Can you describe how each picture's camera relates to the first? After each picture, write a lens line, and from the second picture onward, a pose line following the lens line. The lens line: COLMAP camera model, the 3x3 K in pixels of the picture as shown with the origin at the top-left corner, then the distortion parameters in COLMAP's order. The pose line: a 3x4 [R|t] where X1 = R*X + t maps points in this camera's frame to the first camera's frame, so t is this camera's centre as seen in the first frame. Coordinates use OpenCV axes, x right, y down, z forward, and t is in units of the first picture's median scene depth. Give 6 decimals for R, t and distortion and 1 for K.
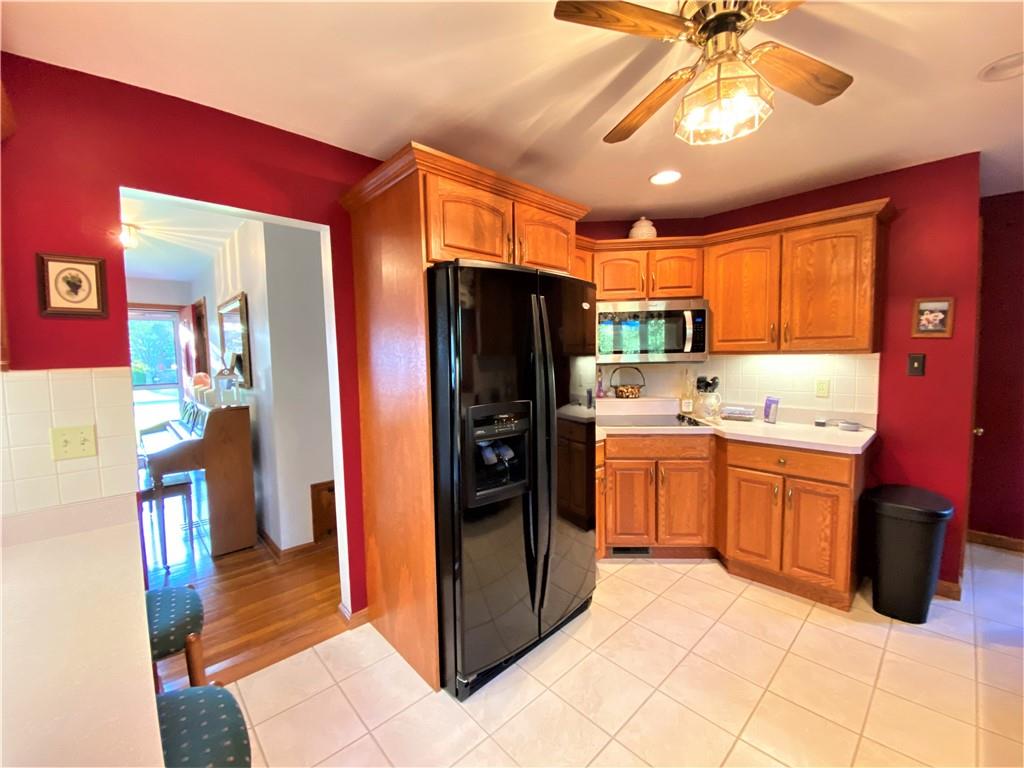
lens RADIAL K [[416.8, 0, 509.2], [0, 416.8, 382.4], [0, 0, 1]] dist [0.018543, -0.018747]
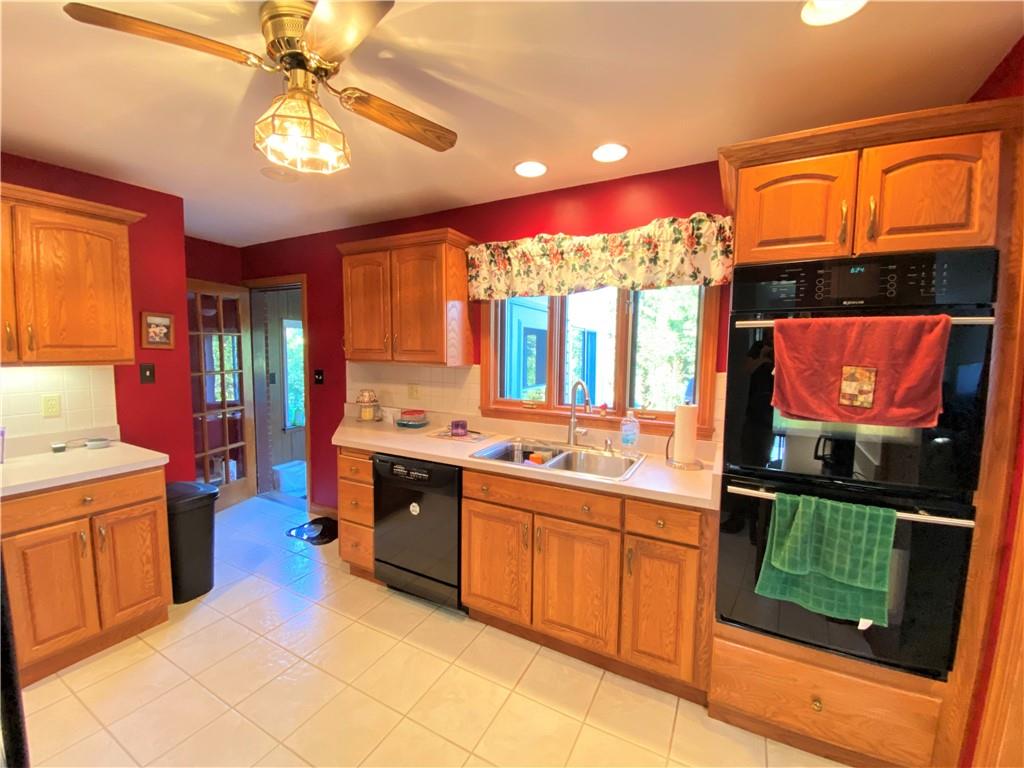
lens RADIAL K [[425.8, 0, 512.0], [0, 425.8, 384.0], [0, 0, 1]] dist [0.022375, -0.019251]
pose [[-0.325766, -0.065355, 0.943189, -0.380667], [0.054971, 0.994611, 0.087904, -0.061016], [-0.943851, 0.080484, -0.320418, 0.471251]]
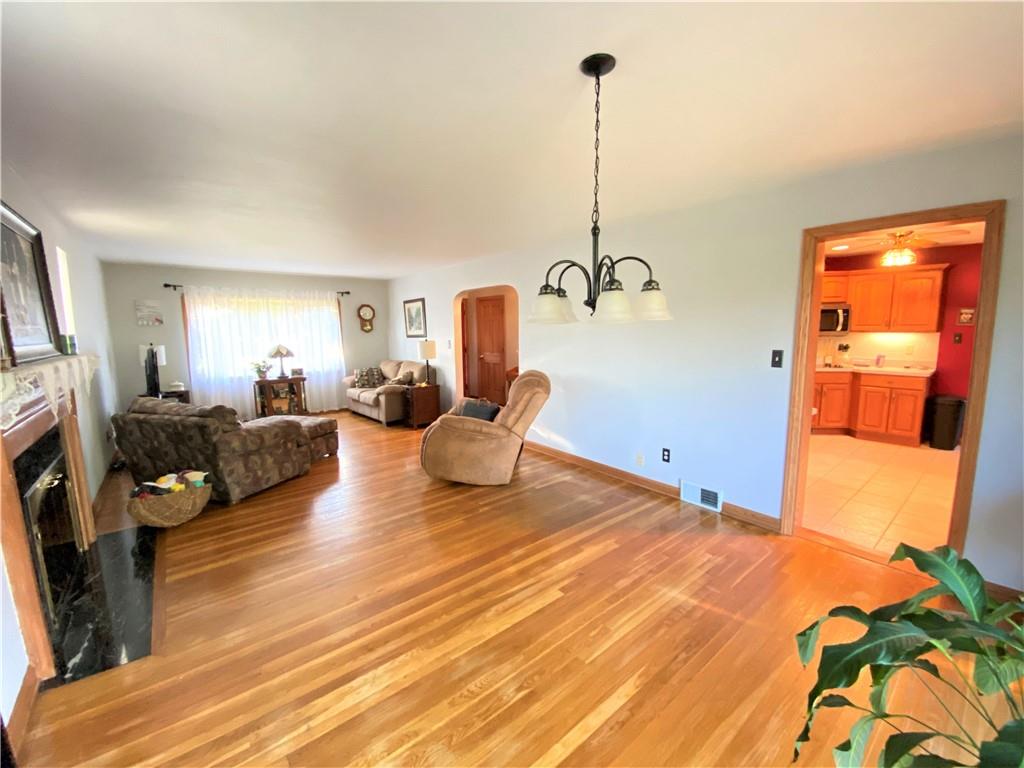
lens RADIAL K [[416.8, 0, 509.2], [0, 416.8, 382.4], [0, 0, 1]] dist [0.018543, -0.018747]
pose [[0.998072, 0.012863, -0.060714, -1.207295], [-0.008810, 0.997744, 0.066547, 0.063233], [0.061433, -0.065884, 0.995934, -1.298403]]
